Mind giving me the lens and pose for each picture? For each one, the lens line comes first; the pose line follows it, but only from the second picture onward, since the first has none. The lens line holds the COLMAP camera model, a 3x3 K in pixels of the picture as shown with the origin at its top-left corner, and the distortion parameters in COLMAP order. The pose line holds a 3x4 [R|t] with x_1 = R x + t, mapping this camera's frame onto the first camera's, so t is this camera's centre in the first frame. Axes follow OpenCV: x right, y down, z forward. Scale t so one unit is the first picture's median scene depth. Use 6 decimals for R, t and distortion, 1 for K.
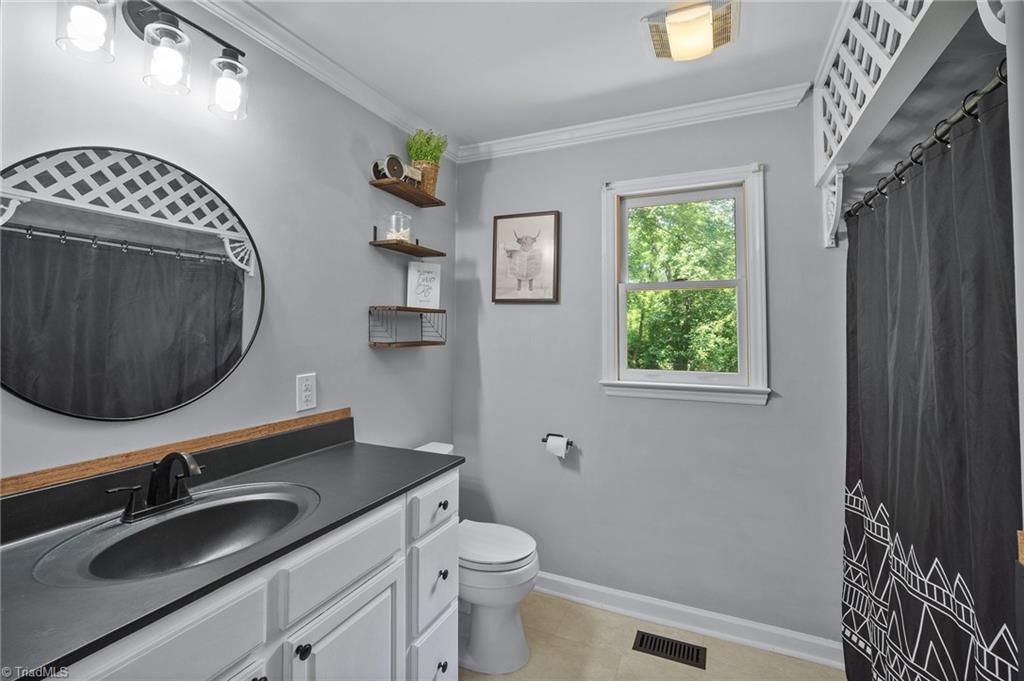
lens RADIAL K [[449.4, 0, 517.5], [0, 449.4, 313.1], [0, 0, 1]] dist [-0.006784, 0.000796]
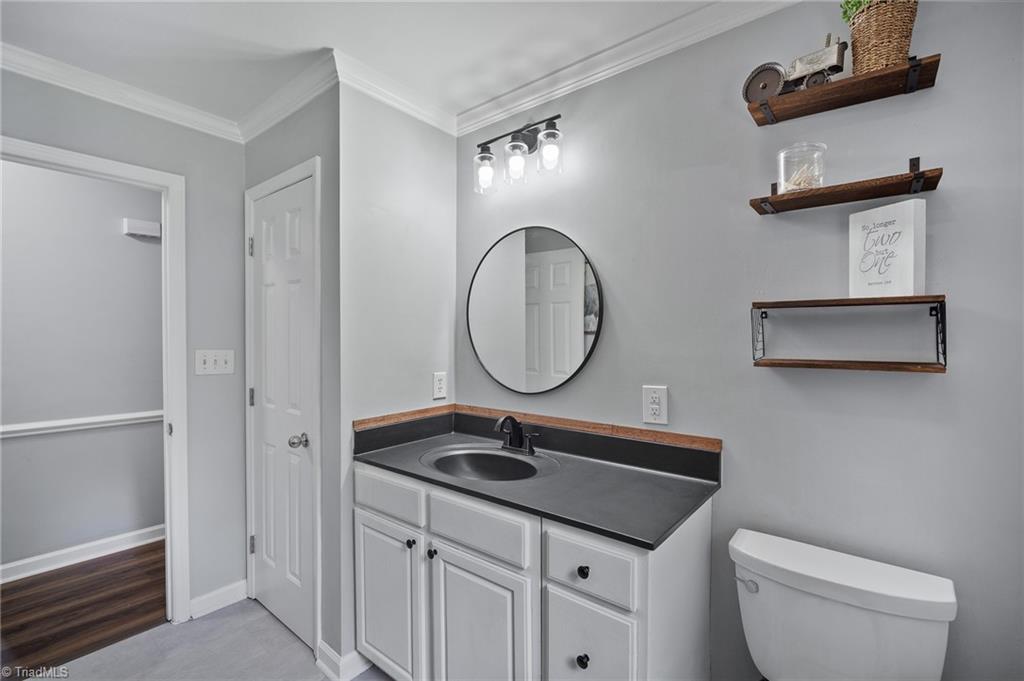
lens RADIAL K [[449.4, 0, 511.3], [0, 449.4, 344.5], [0, 0, 1]] dist [-0.006784, 0.000796]
pose [[-0.242283, 0.007983, -0.970173, 0.501063], [0.029375, 0.999568, 0.000889, 0.039227], [0.969761, -0.028283, -0.242413, 0.921624]]
